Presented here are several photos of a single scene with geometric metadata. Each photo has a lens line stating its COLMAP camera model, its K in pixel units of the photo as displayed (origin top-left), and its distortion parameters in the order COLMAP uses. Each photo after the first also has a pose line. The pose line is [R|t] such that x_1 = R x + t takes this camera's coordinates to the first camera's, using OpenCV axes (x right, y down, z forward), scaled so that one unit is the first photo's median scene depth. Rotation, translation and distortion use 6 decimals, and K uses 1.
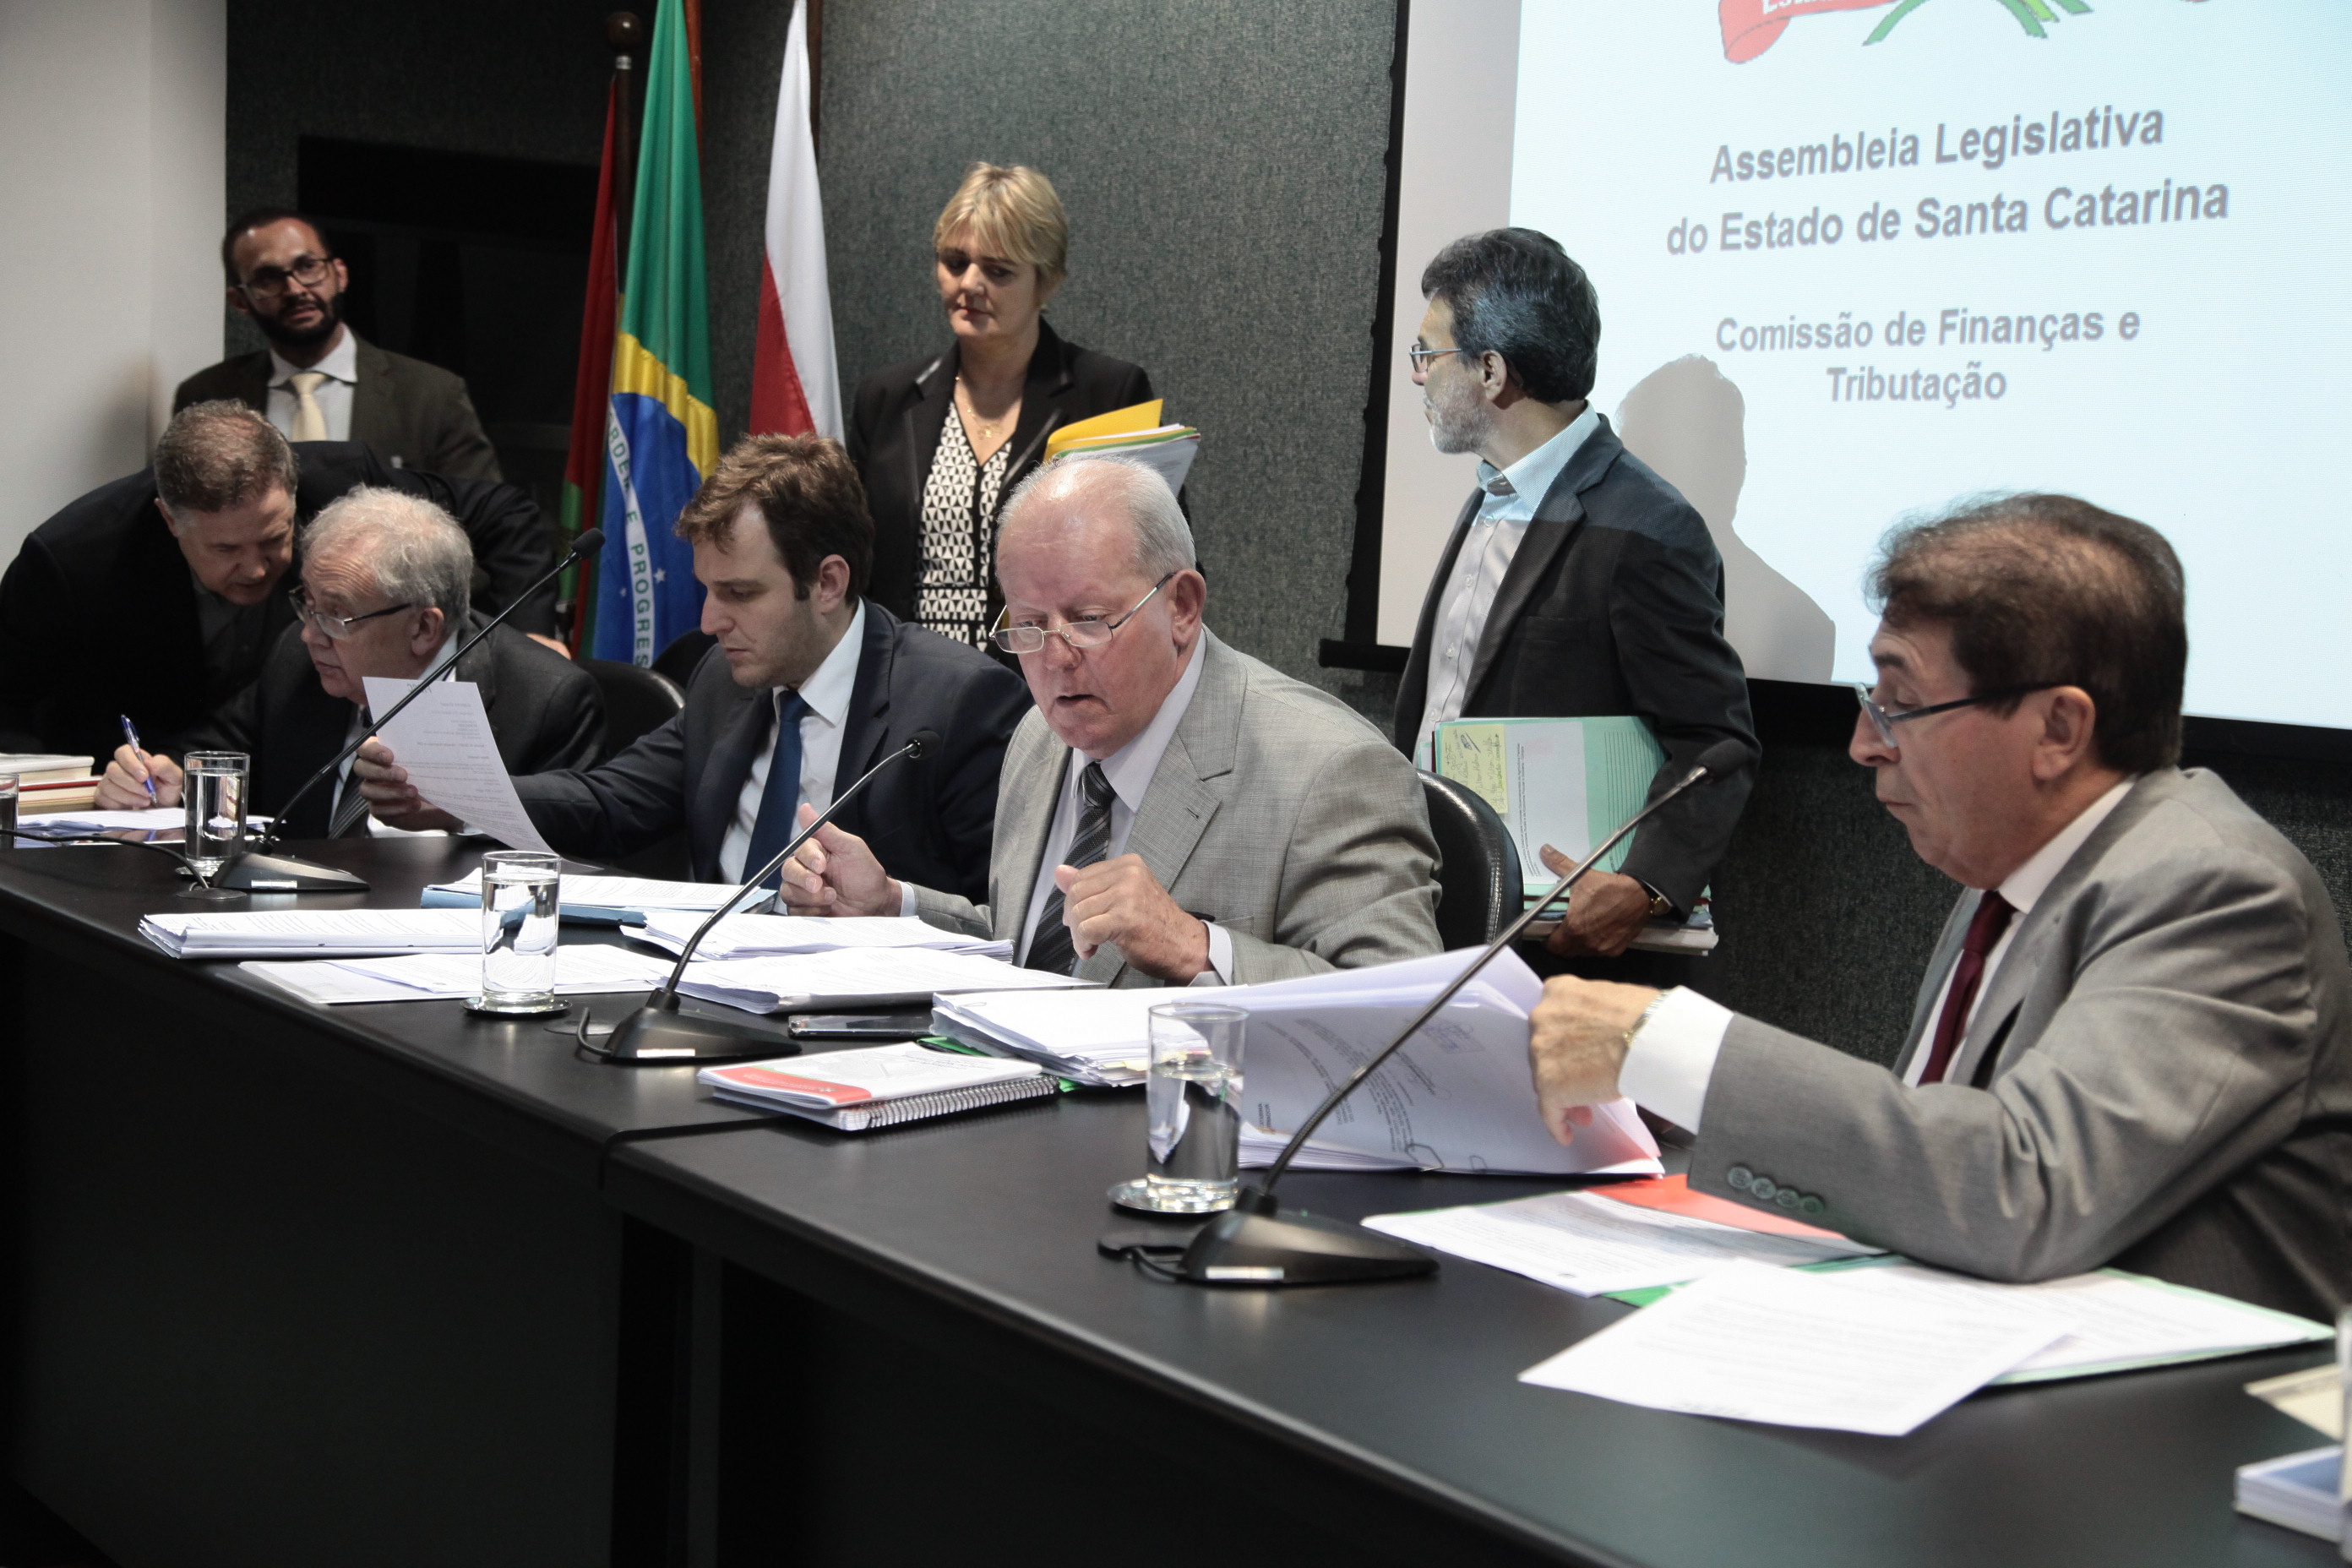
lens RADIAL K [[3253.9, 0, 1176.0], [0, 3253.9, 784.0], [0, 0, 1]] dist [0.144992, 0.078188]
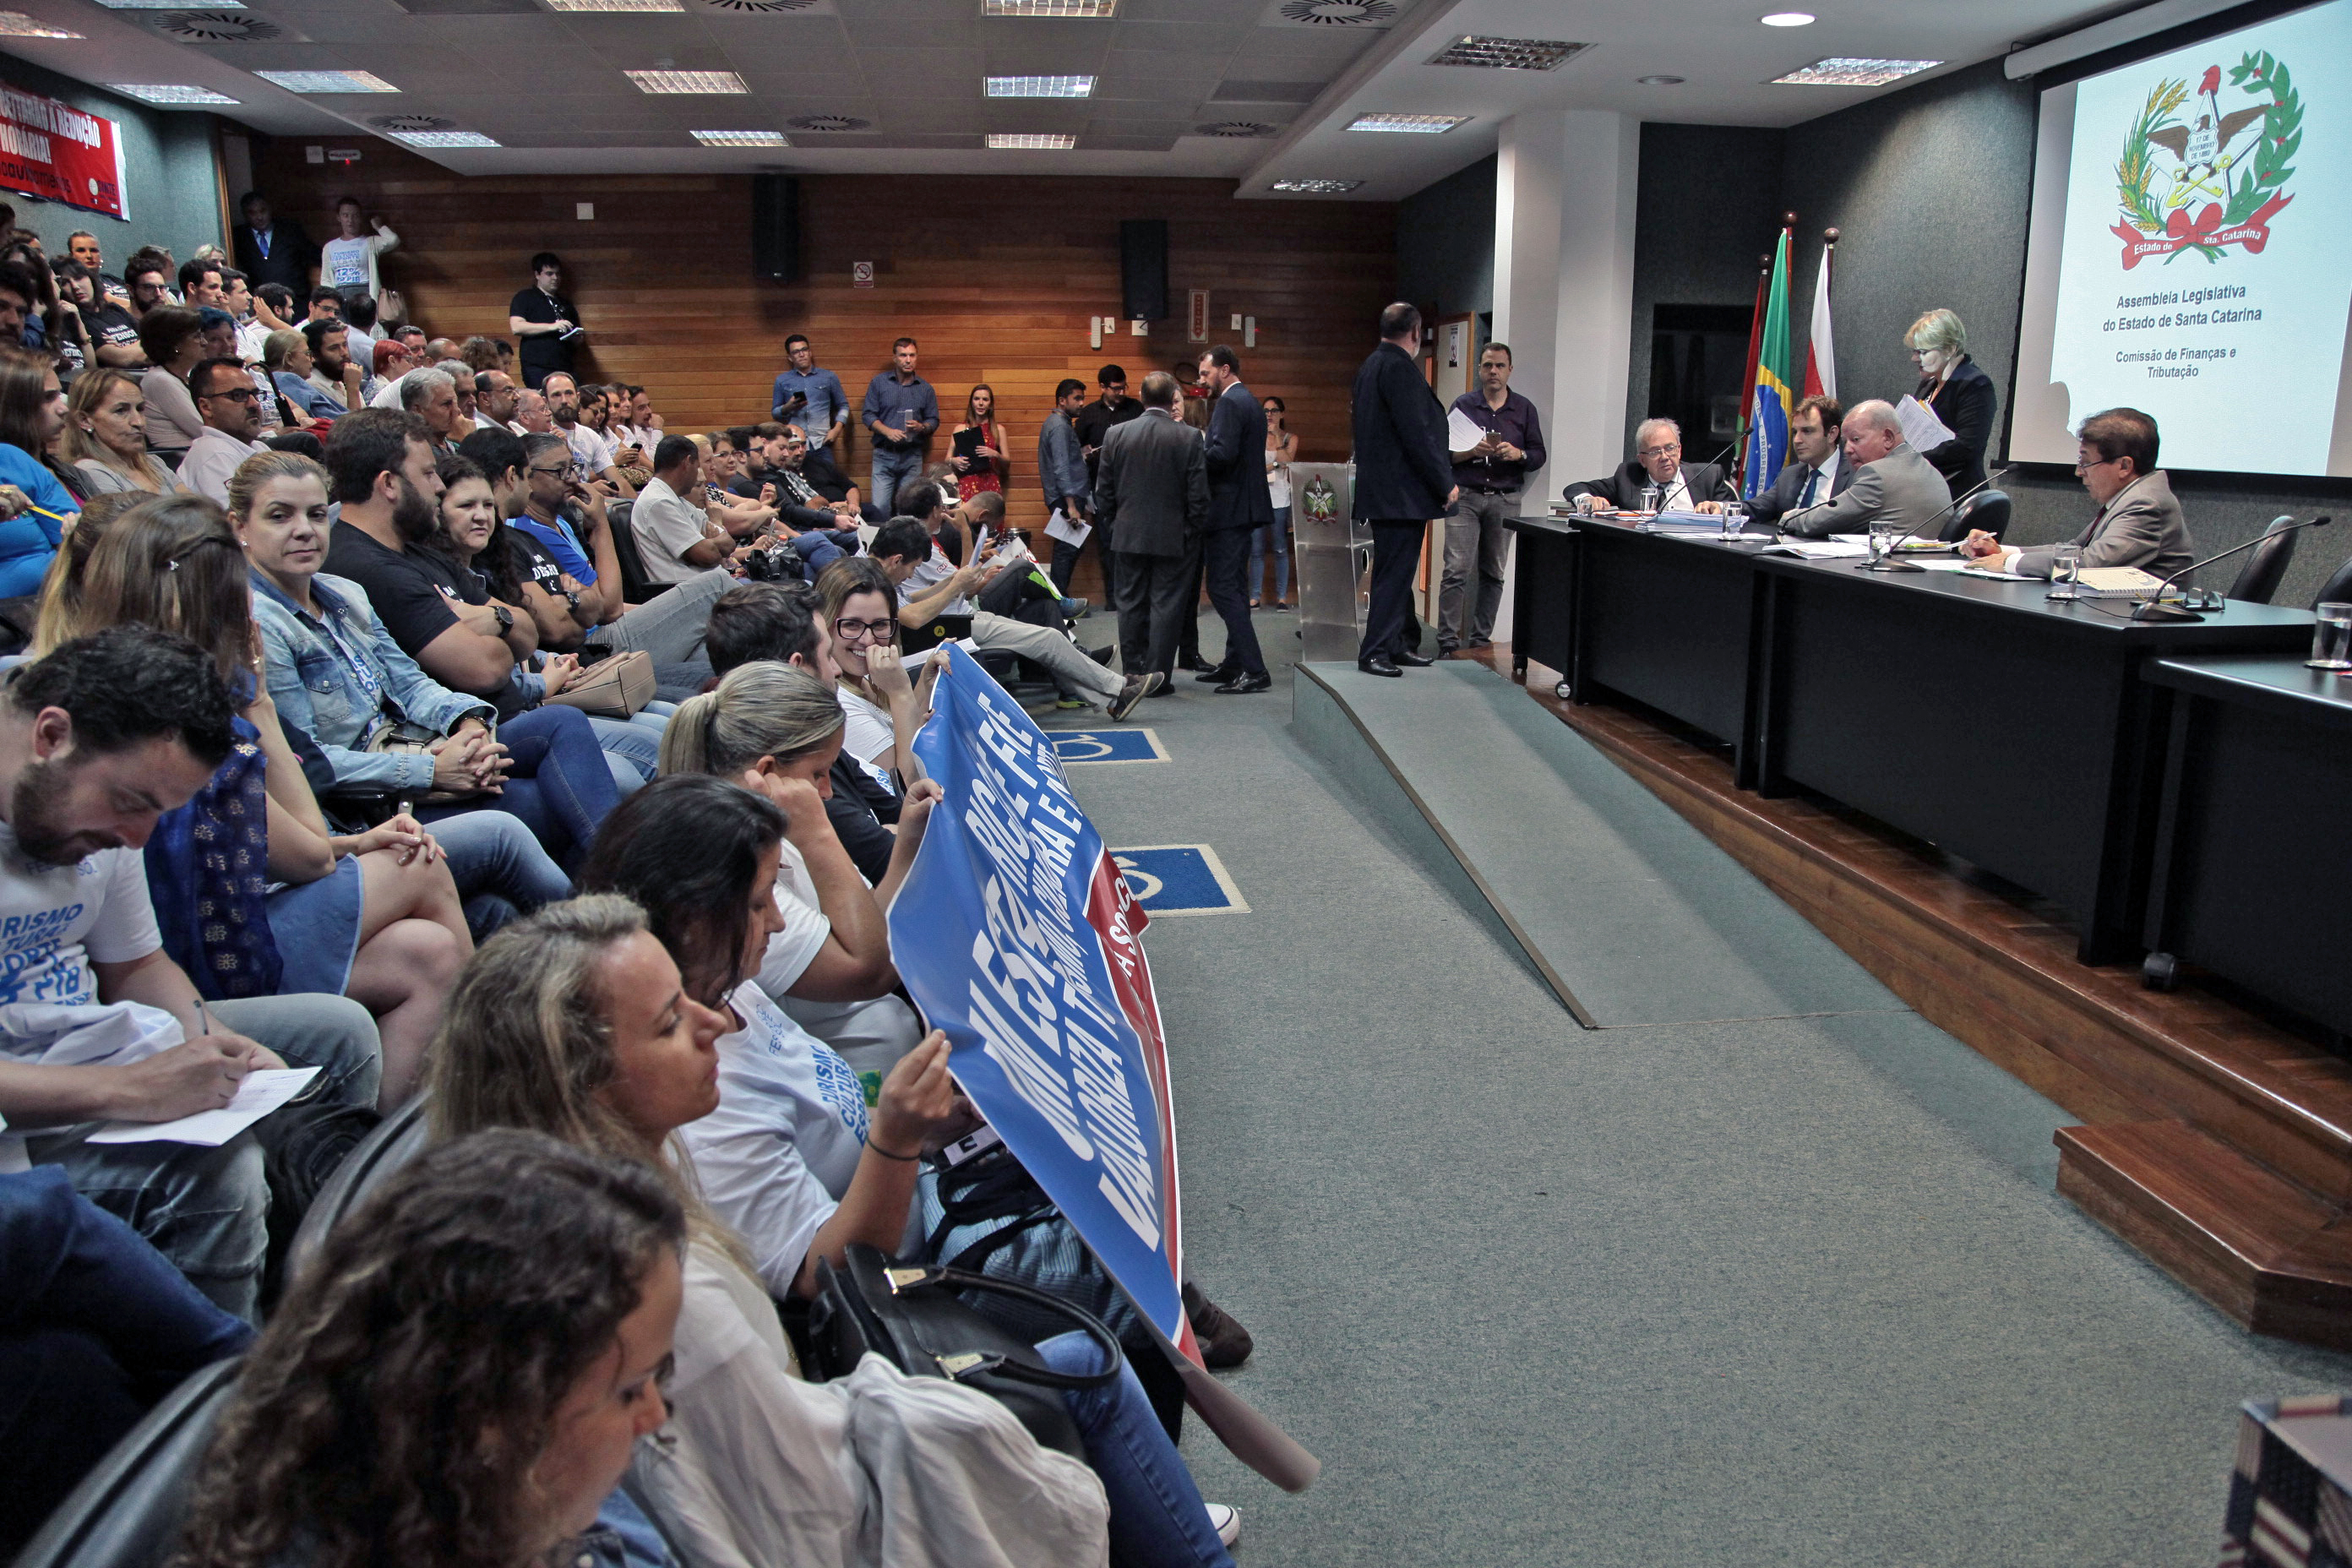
lens RADIAL K [[1616.1, 0, 1173.7], [0, 1616.1, 771.7], [0, 0, 1]] dist [-0.101103, 0.065790]
pose [[0.870968, 0.062764, -0.487314, 0.140243], [-0.001759, 0.992199, 0.124648, 0.076348], [0.491336, -0.107708, 0.864285, -0.829205]]
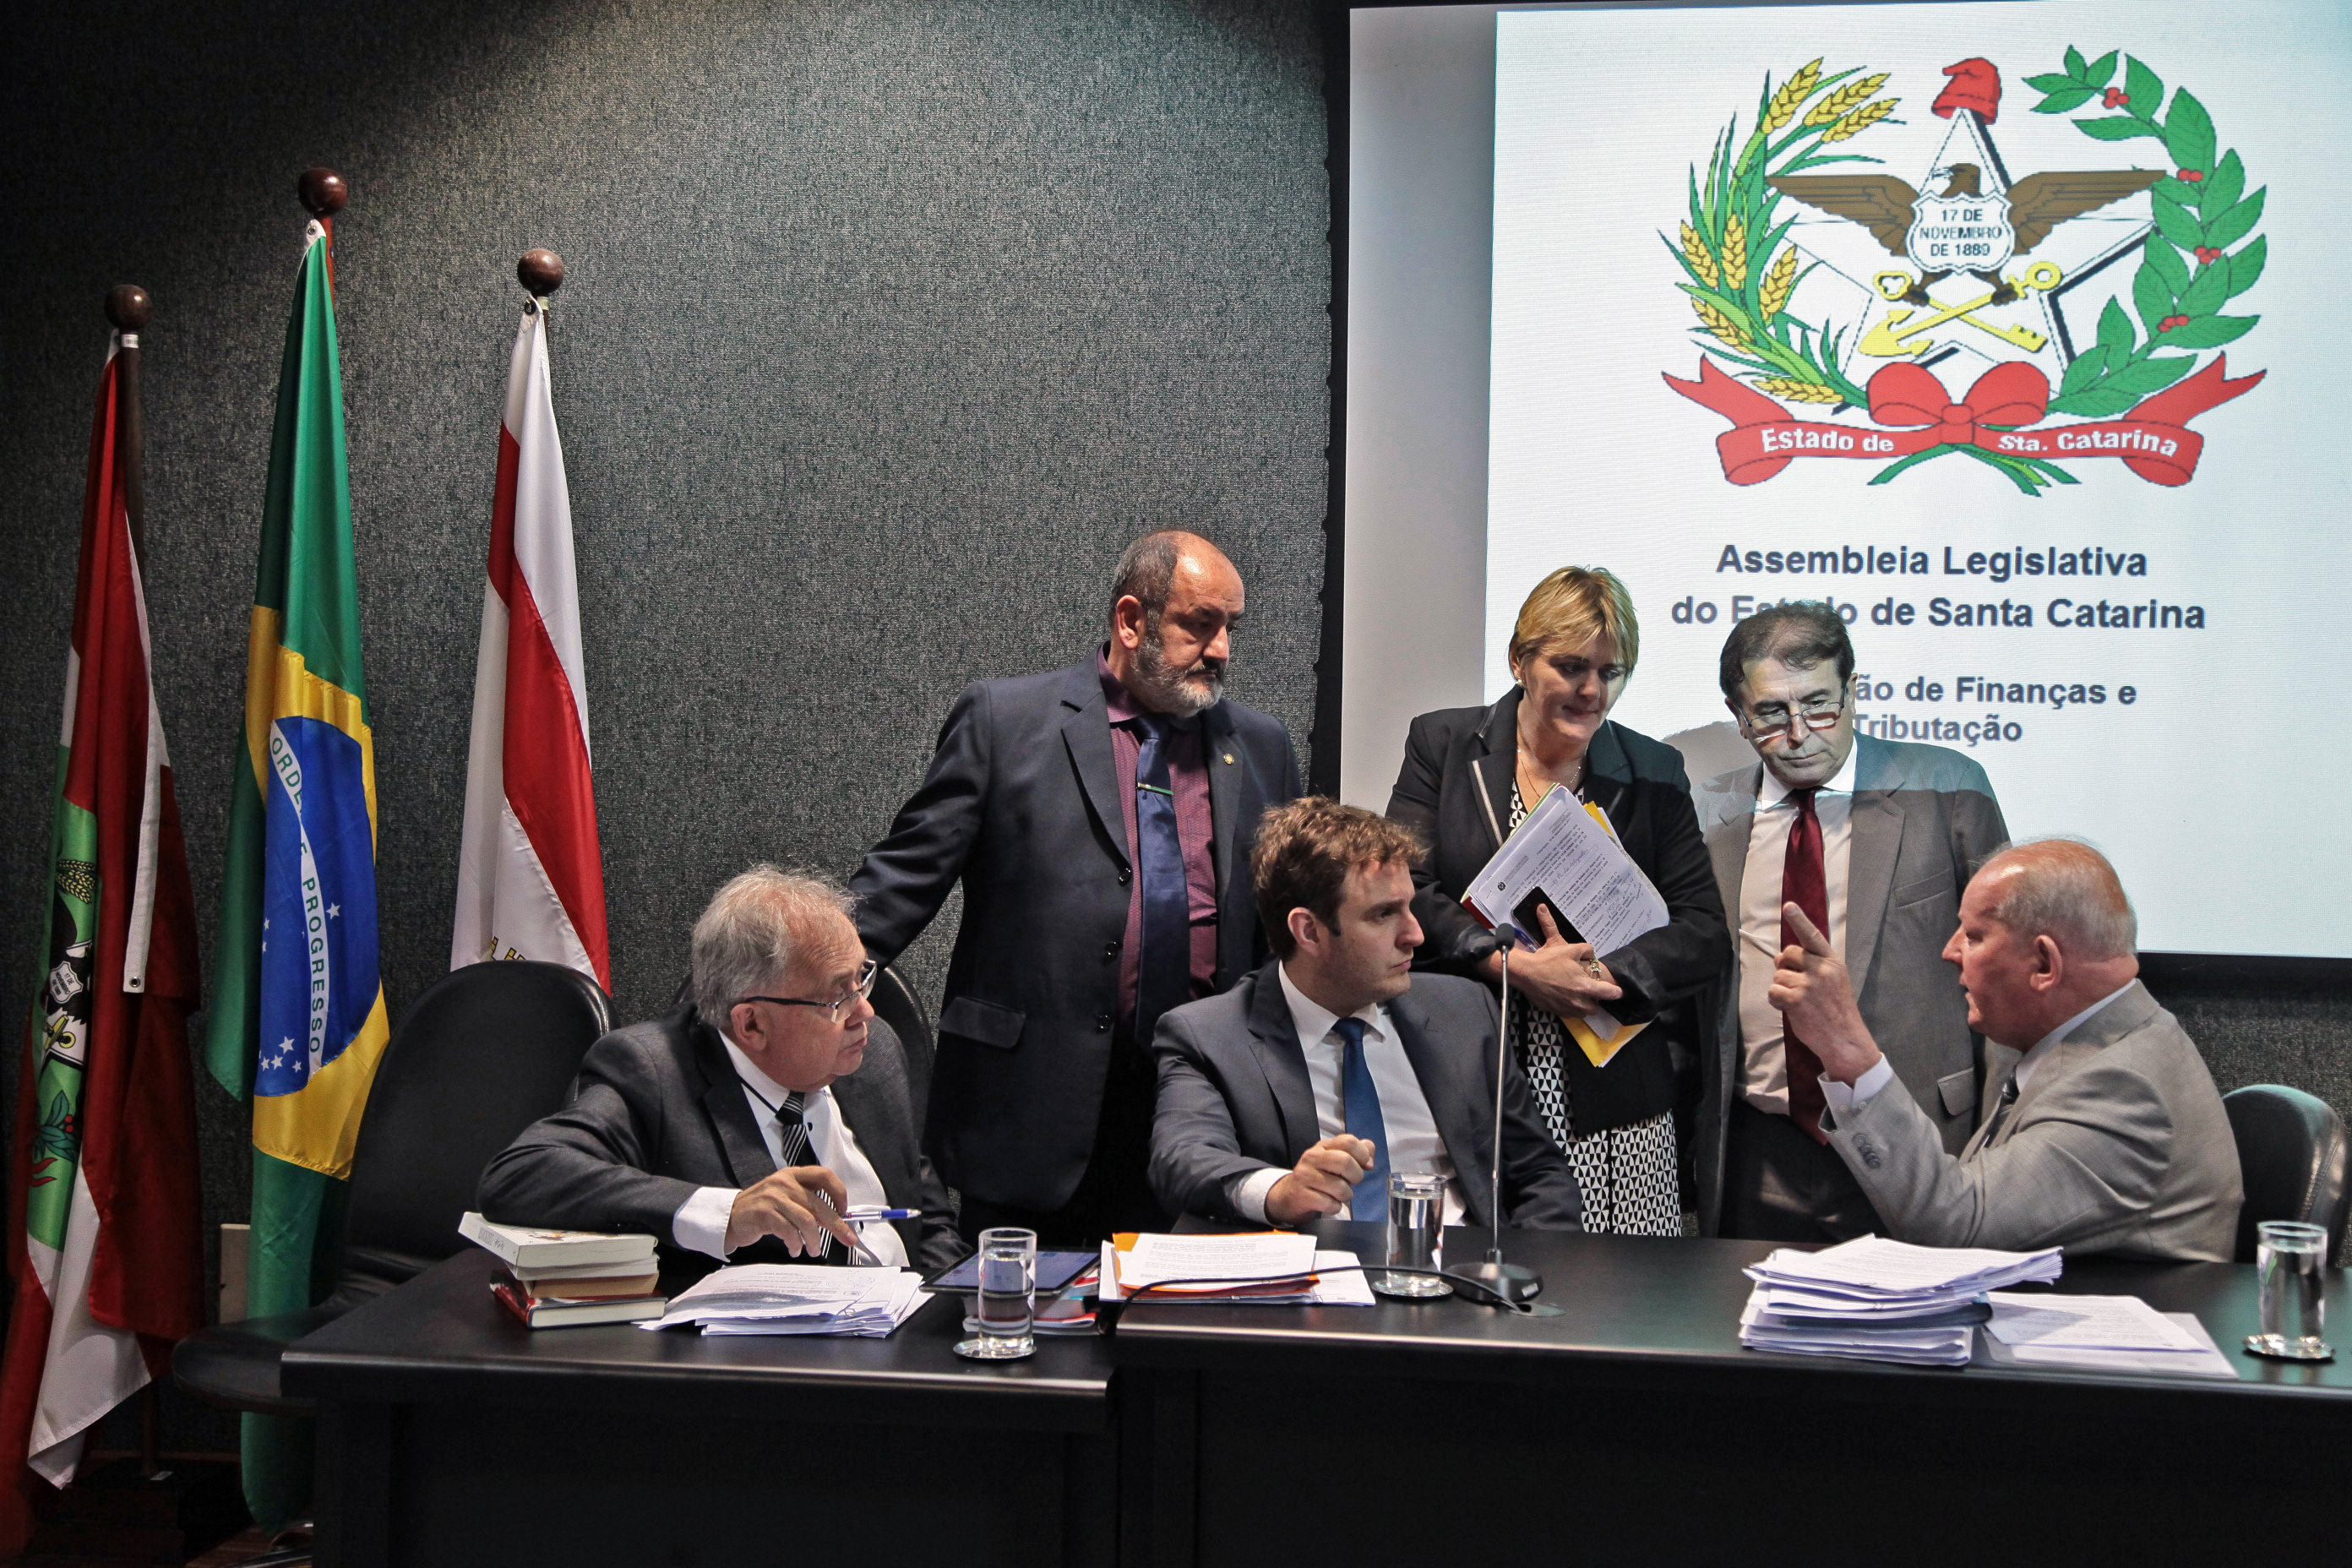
lens RADIAL K [[3116.6, 0, 1141.3], [0, 3116.6, 788.0], [0, 0, 1]] dist [0.122197, 0.066182]
pose [[0.667719, -0.061850, 0.741840, -0.977468], [0.075783, 0.997013, 0.014913, -0.139386], [-0.740546, 0.046262, 0.670411, 0.347598]]
